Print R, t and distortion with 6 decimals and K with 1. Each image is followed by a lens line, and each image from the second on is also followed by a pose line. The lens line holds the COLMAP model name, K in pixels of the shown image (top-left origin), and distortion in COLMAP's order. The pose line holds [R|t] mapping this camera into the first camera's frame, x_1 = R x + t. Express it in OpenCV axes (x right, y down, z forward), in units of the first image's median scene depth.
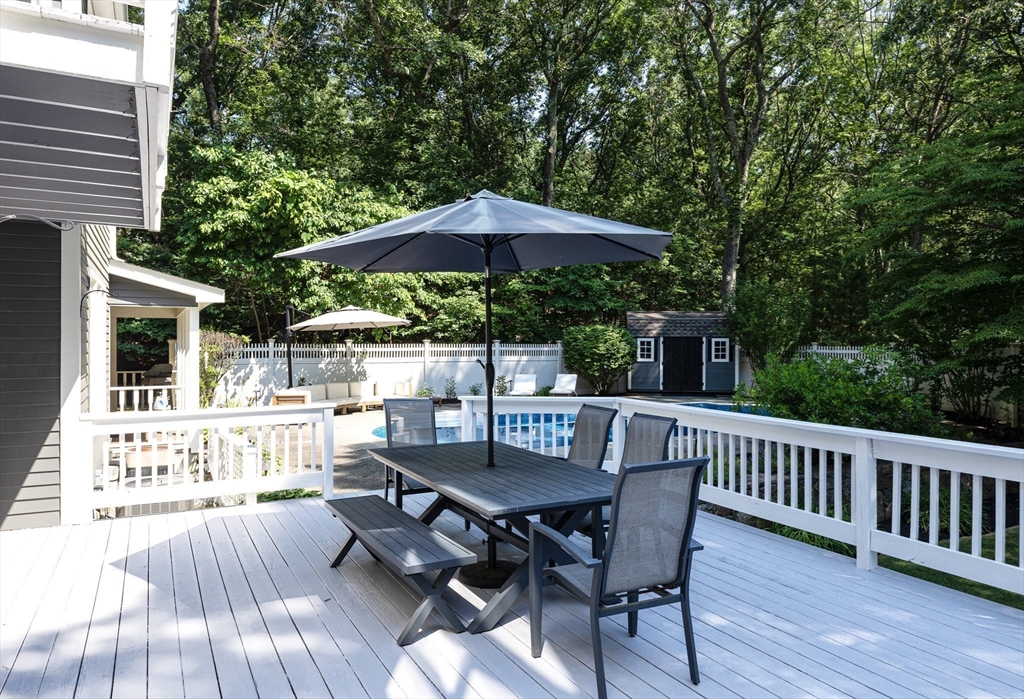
lens RADIAL K [[694.6, 0, 512.2], [0, 694.6, 349.2], [0, 0, 1]] dist [0.002649, -0.000065]
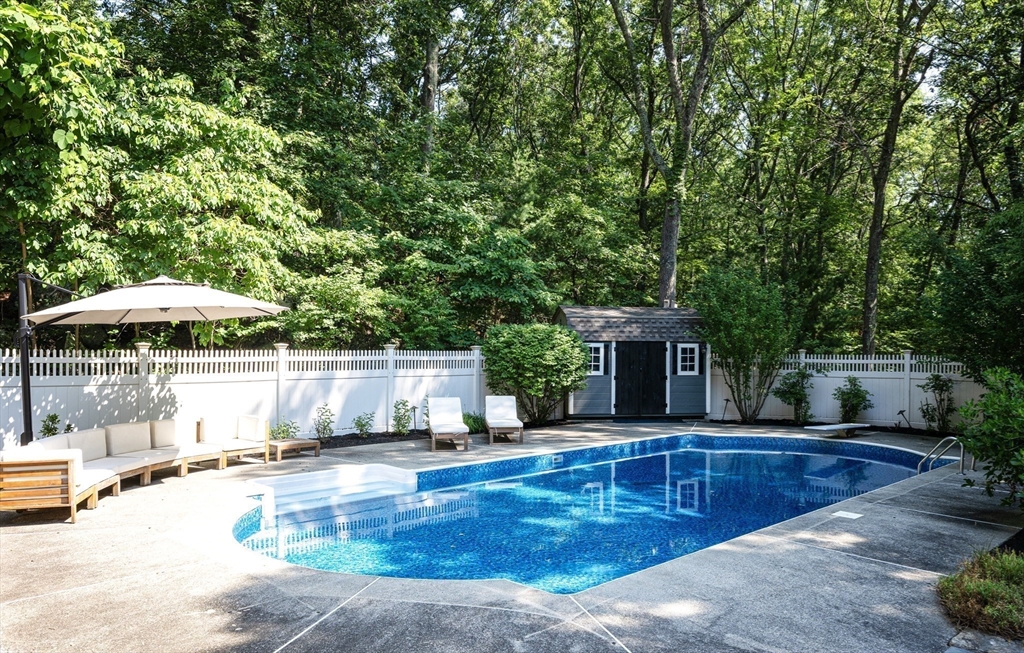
lens RADIAL K [[746.0, 0, 538.6], [0, 746.0, 356.4], [0, 0, 1]] dist [-0.010473, 0.003071]
pose [[0.952548, -0.000369, 0.304389, -0.109010], [0.000410, 1.000000, -0.000070, -0.002079], [-0.304389, 0.000191, 0.952548, 0.312588]]
